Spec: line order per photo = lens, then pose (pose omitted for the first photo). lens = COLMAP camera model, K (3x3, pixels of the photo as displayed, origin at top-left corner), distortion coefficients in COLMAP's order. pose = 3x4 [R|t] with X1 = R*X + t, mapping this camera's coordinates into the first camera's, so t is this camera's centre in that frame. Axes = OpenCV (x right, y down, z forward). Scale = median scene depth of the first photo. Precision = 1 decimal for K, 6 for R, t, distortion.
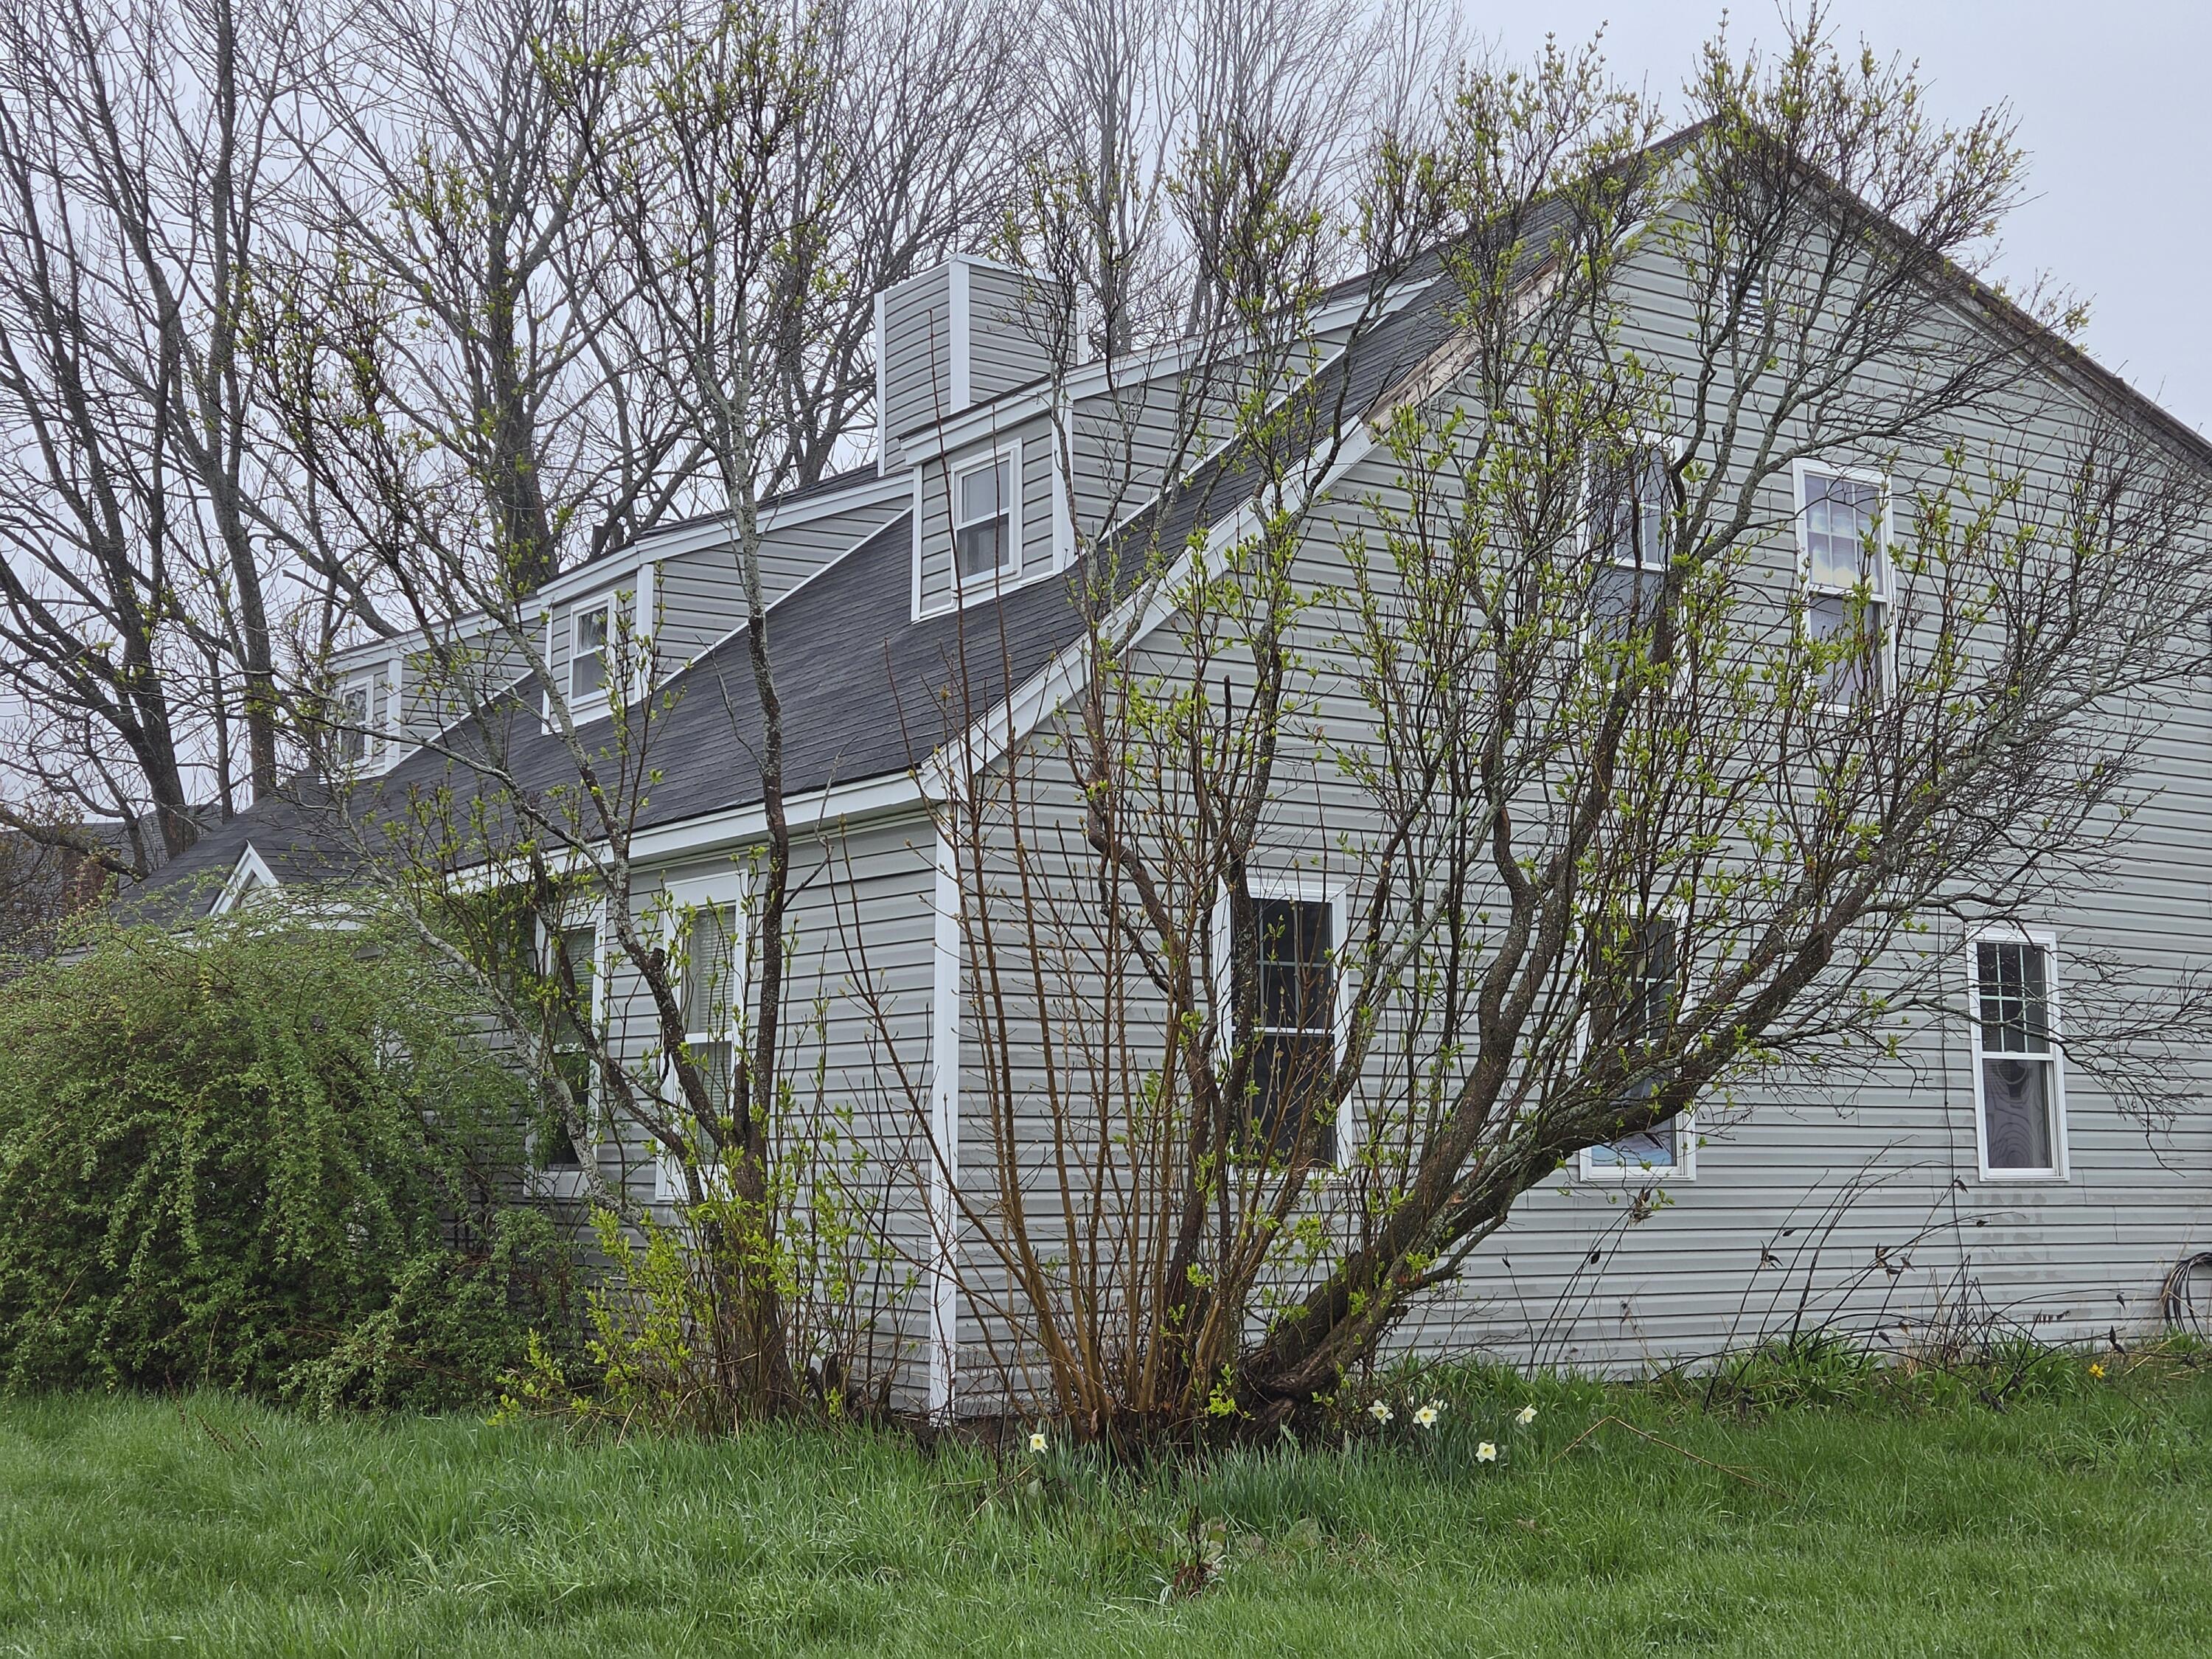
lens RADIAL K [[2906.5, 0, 1134.7], [0, 2906.5, 802.7], [0, 0, 1]] dist [0.085269, -0.075980]
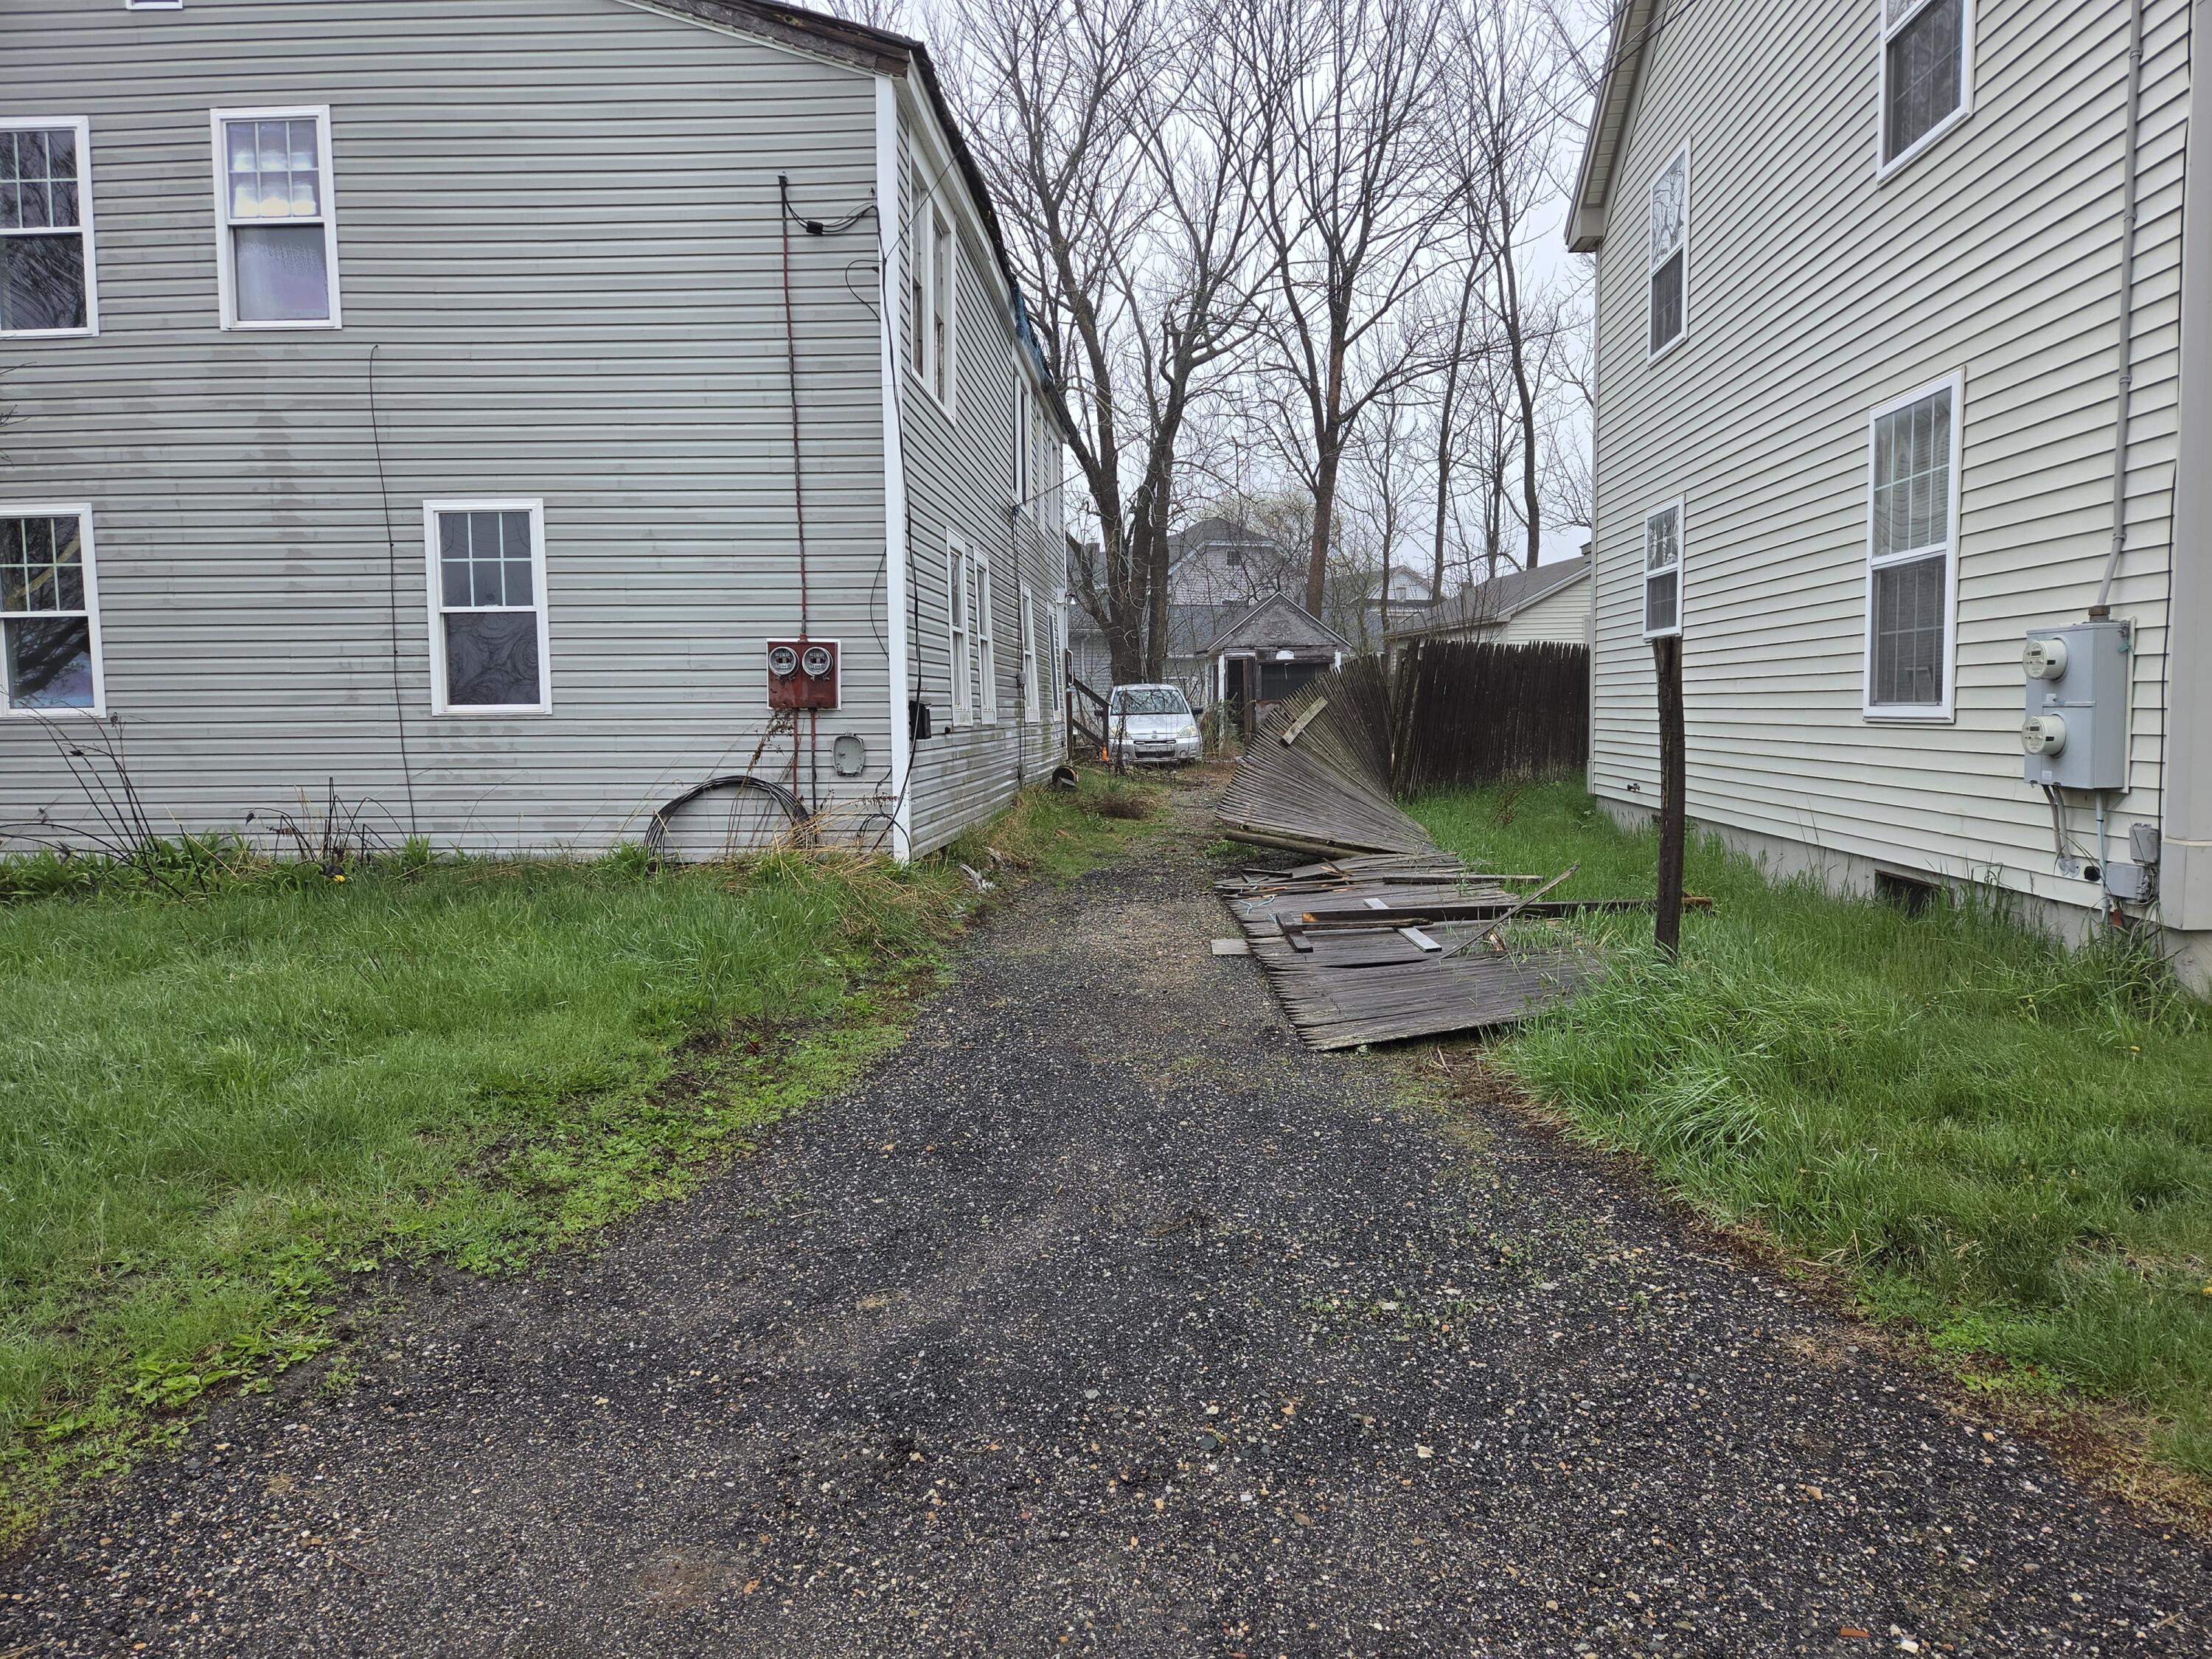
lens RADIAL K [[1499.2, 0, 1072.4], [0, 1499.2, 785.9], [0, 0, 1]] dist [0.071166, -0.070361]
pose [[0.796952, 0.036259, -0.602954, 0.872051], [0.084520, 0.981683, 0.170748, 0.073899], [0.598101, -0.187040, 0.779289, 0.667316]]
